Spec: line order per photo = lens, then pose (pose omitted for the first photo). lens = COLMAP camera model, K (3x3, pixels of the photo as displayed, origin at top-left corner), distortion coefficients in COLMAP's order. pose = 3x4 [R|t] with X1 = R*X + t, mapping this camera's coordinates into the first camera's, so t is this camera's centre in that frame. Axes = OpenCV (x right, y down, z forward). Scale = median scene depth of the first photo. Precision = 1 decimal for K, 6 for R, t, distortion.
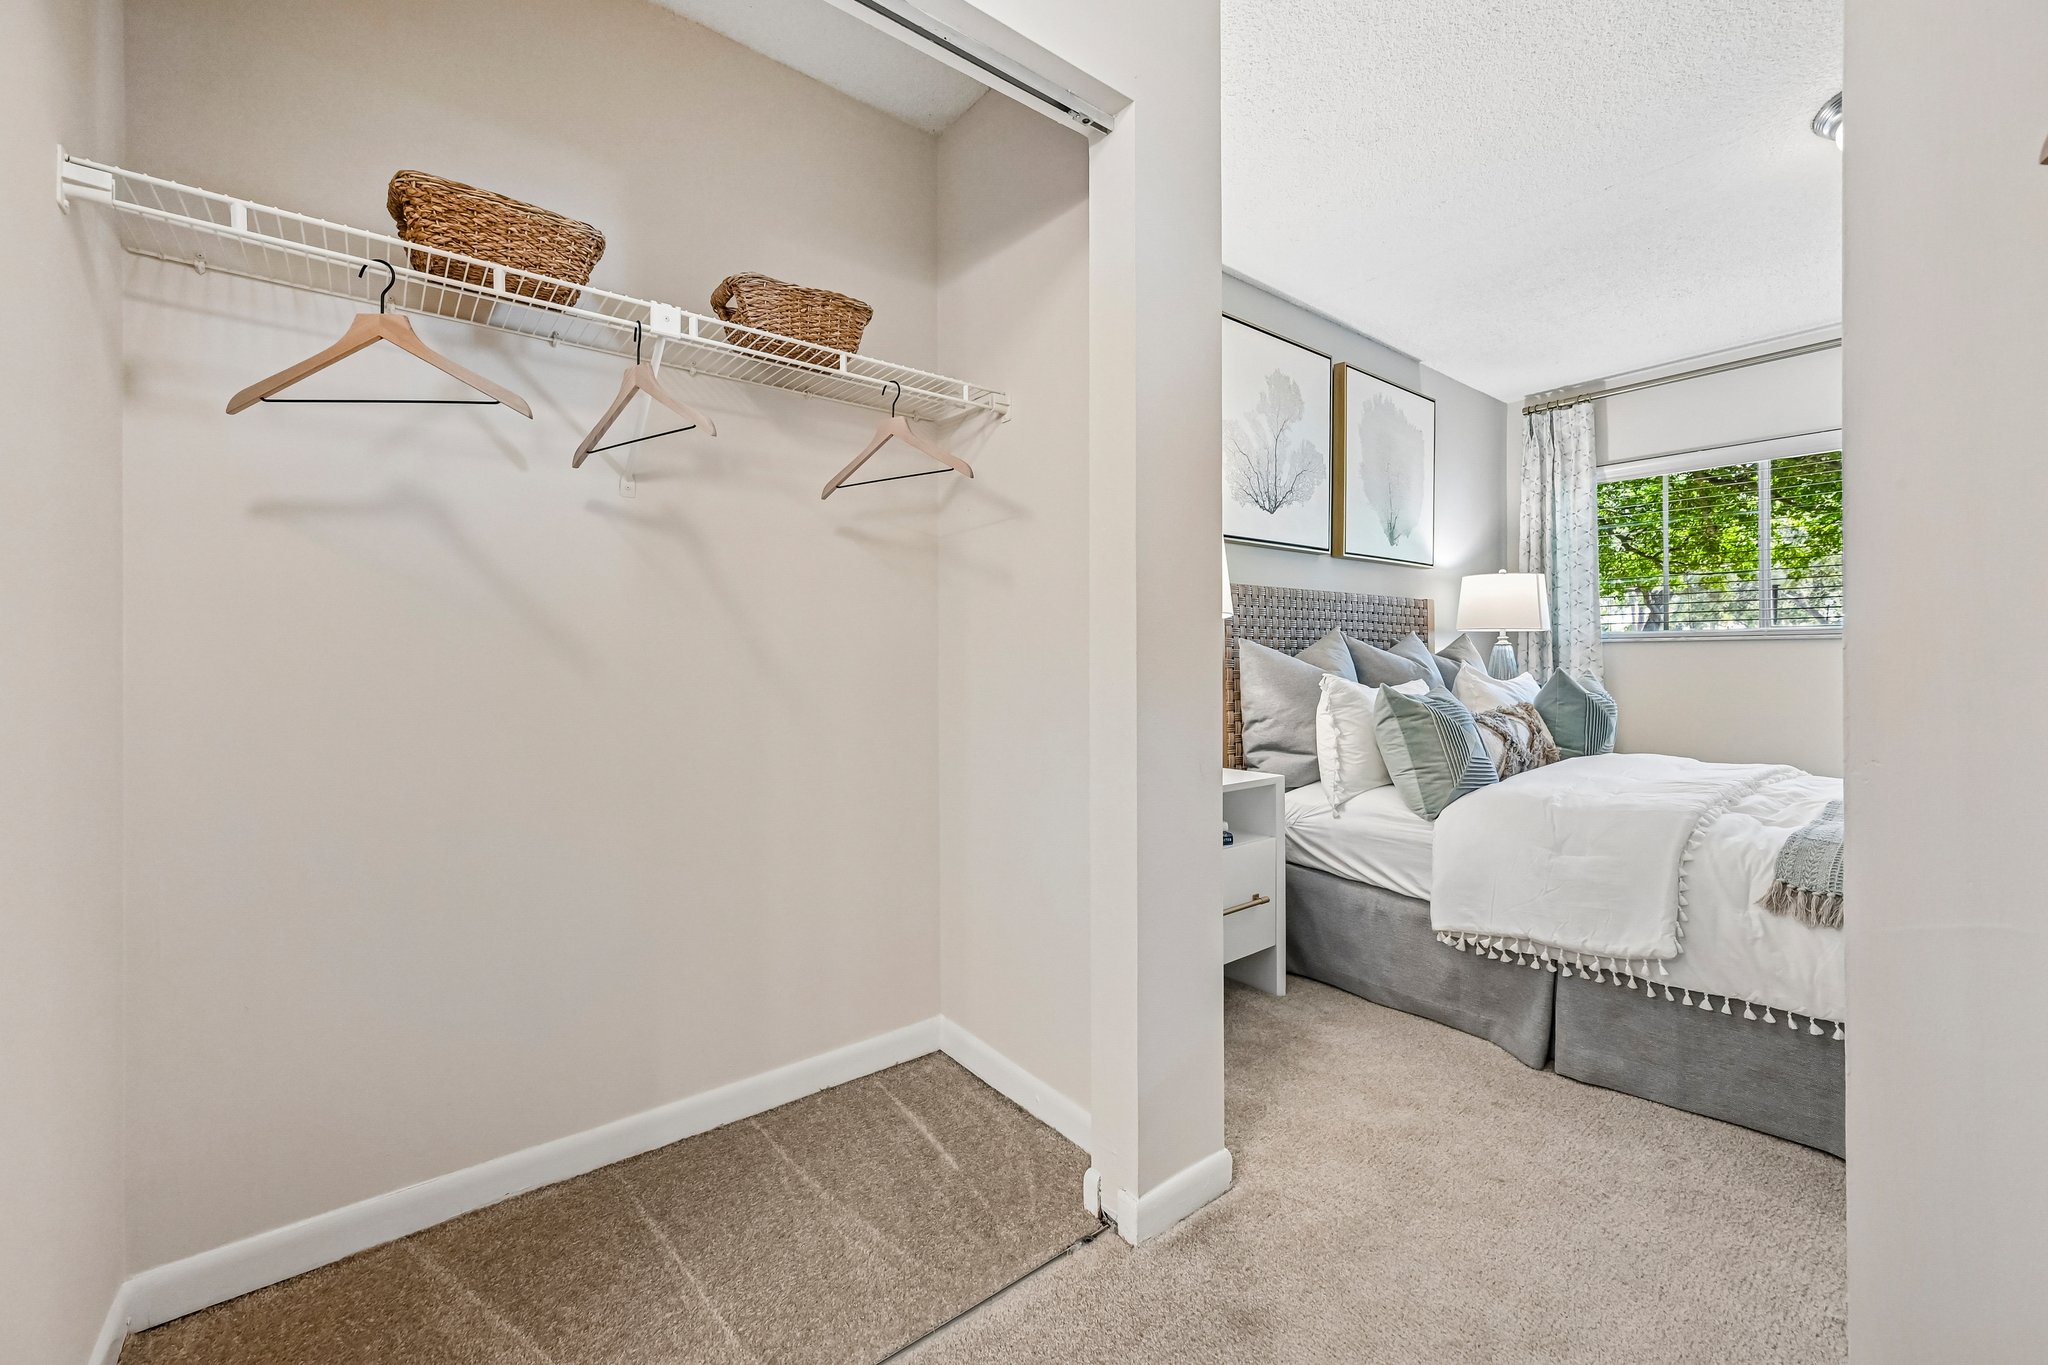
lens RADIAL K [[803.9, 0, 1044.0], [0, 803.9, 650.0], [0, 0, 1]] dist [-0.002201, -0.000437]
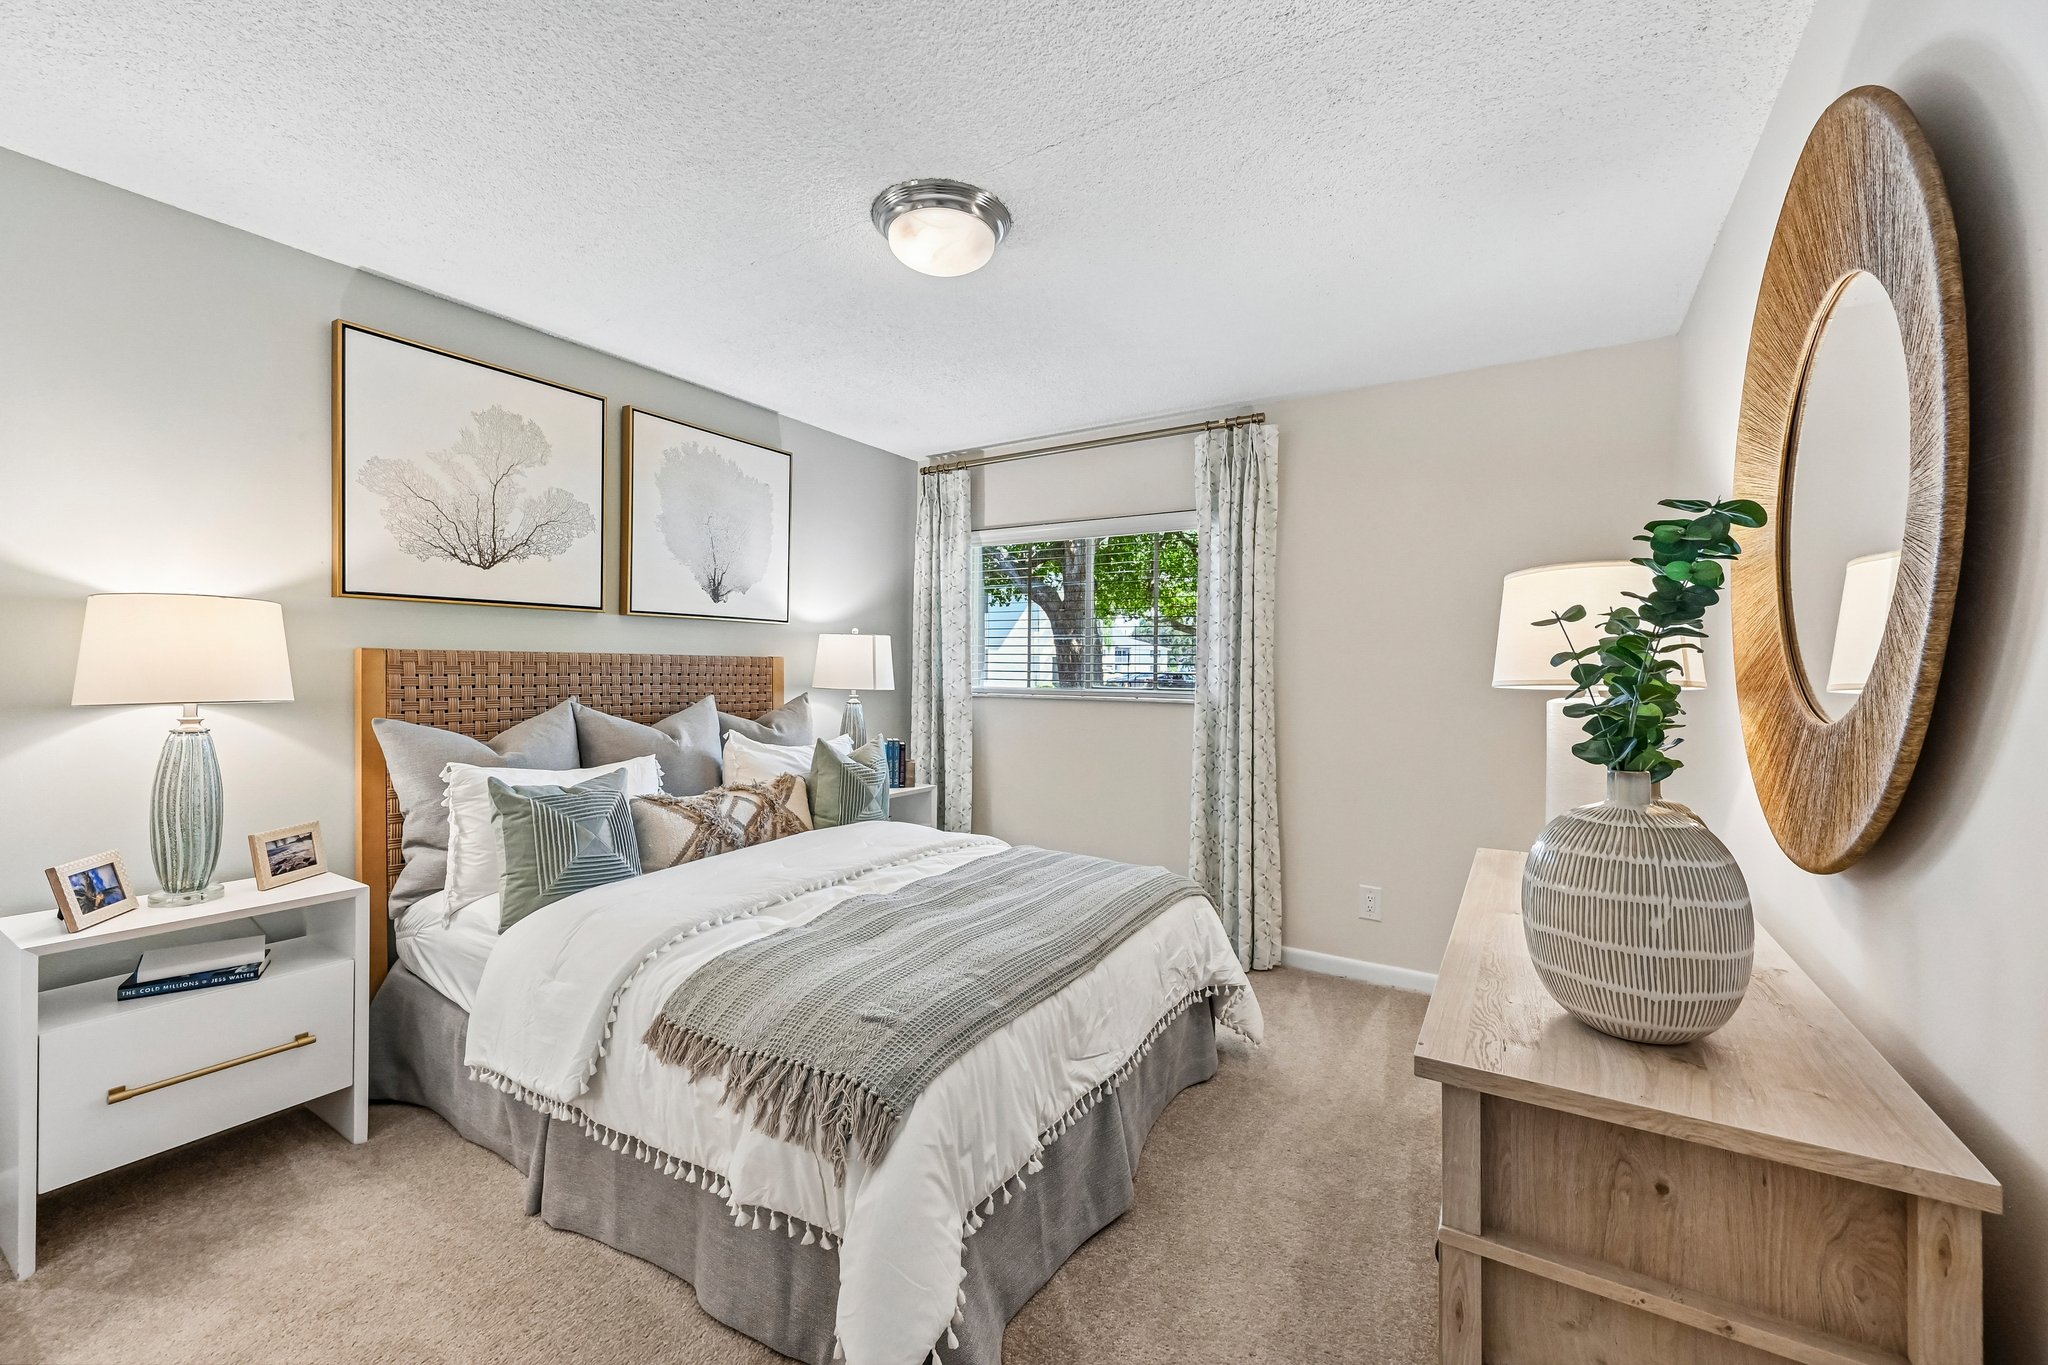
lens RADIAL K [[803.9, 0, 1021.1], [0, 803.9, 665.4], [0, 0, 1]] dist [-0.002201, -0.000437]
pose [[0.946926, 0.010713, 0.321273, 0.523926], [-0.010718, 0.999941, -0.001752, -0.064396], [-0.321272, -0.001785, 0.946985, -0.021801]]
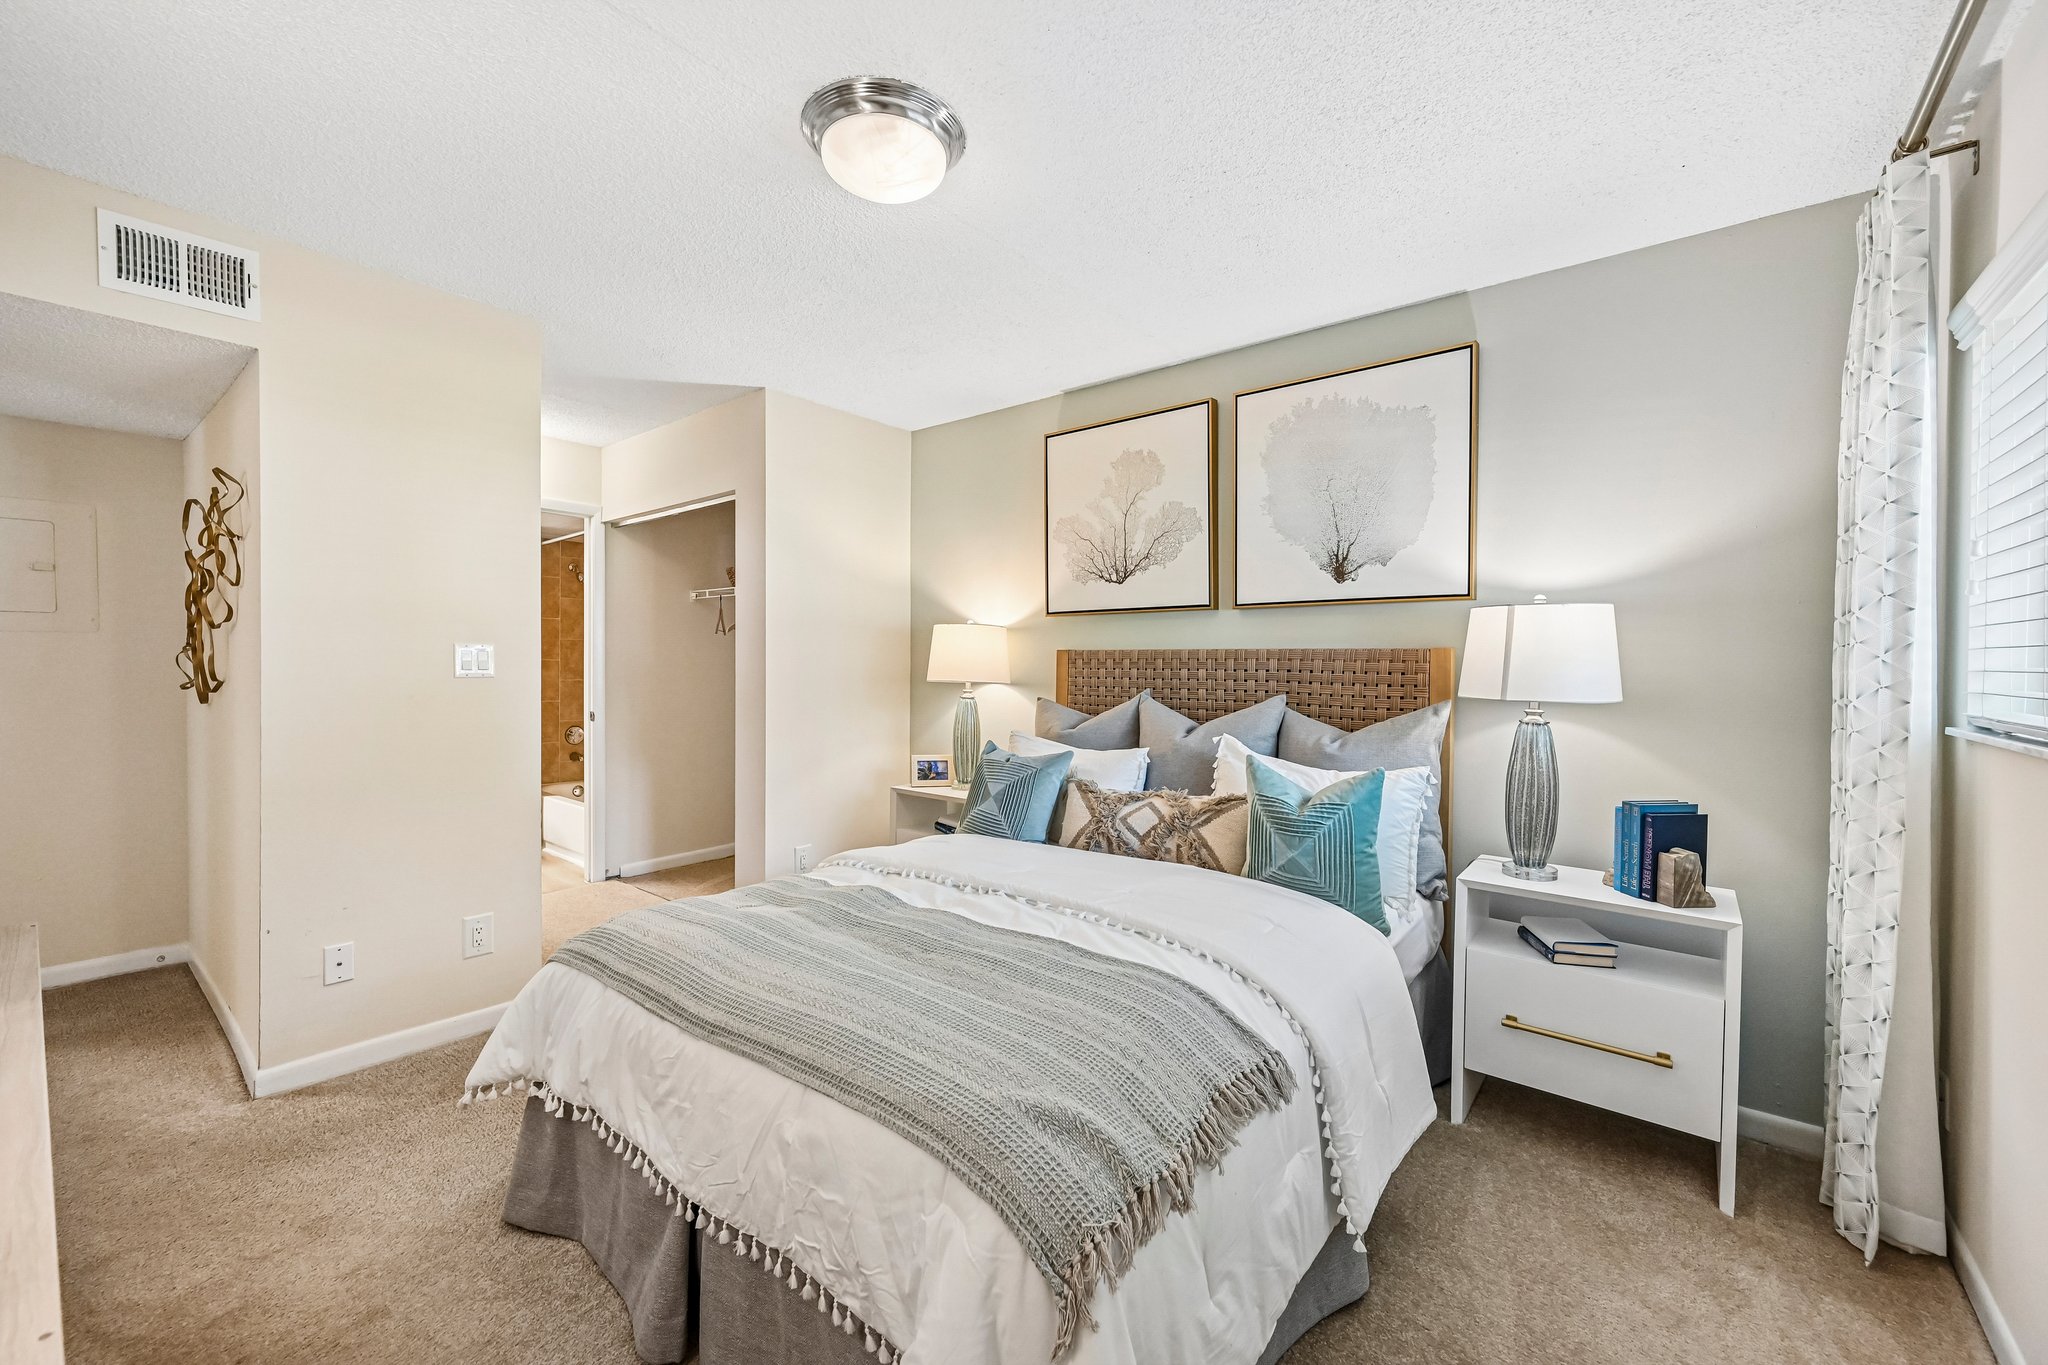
lens RADIAL K [[803.9, 0, 1040.4], [0, 803.9, 668.7], [0, 0, 1]] dist [-0.002201, -0.000437]
pose [[0.214658, -0.001650, -0.976688, 1.246835], [-0.017696, 0.999828, -0.005578, -0.043437], [0.976529, 0.018481, 0.214592, 0.621675]]
